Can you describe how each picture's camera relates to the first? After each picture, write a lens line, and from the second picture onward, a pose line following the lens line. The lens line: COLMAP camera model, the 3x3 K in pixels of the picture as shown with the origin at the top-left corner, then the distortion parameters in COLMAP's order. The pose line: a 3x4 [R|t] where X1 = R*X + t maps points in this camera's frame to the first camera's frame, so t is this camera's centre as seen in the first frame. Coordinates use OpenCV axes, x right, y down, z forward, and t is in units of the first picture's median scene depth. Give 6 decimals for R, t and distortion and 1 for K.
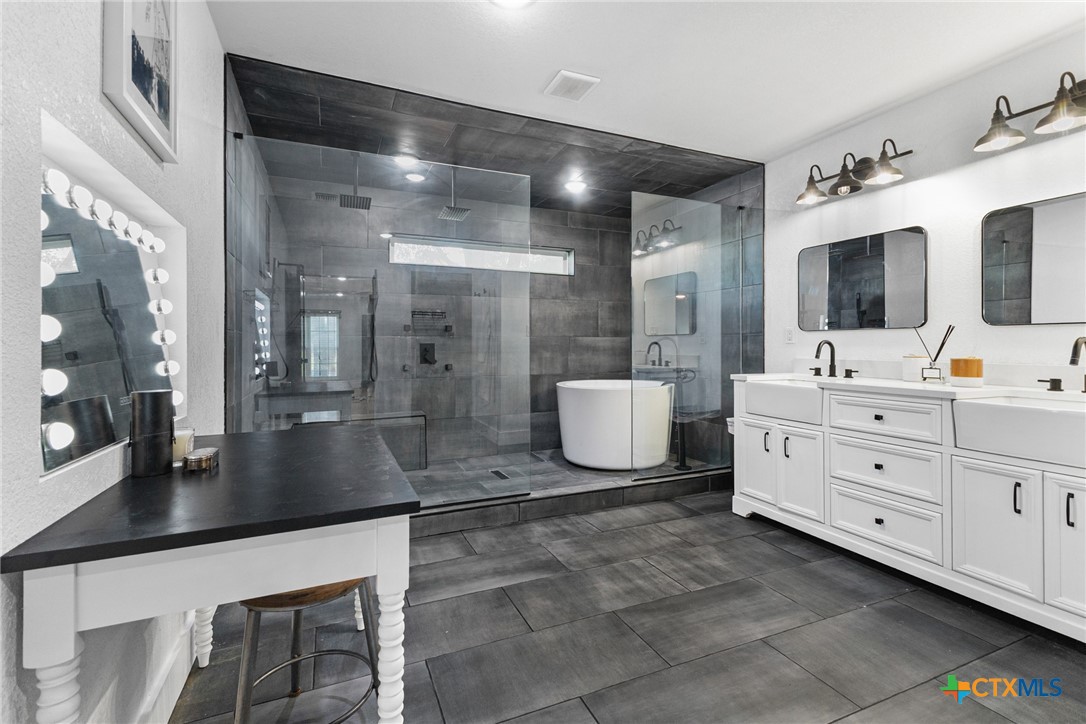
lens RADIAL K [[486.5, 0, 549.0], [0, 486.5, 343.2], [0, 0, 1]] dist [0.015468, -0.000516]
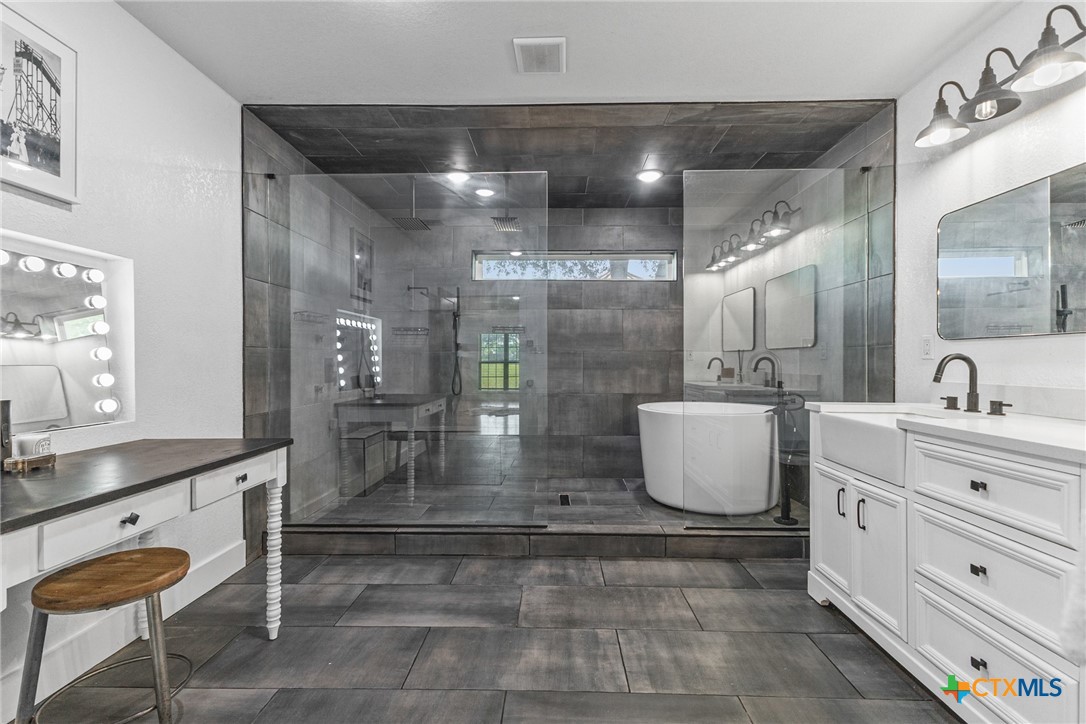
lens RADIAL K [[486.5, 0, 545.2], [0, 486.5, 360.4], [0, 0, 1]] dist [0.015468, -0.000516]
pose [[0.907448, 0.002259, -0.420158, 0.272824], [-0.000834, 0.999993, 0.003575, 0.000288], [0.420163, -0.002894, 0.907444, 0.152413]]
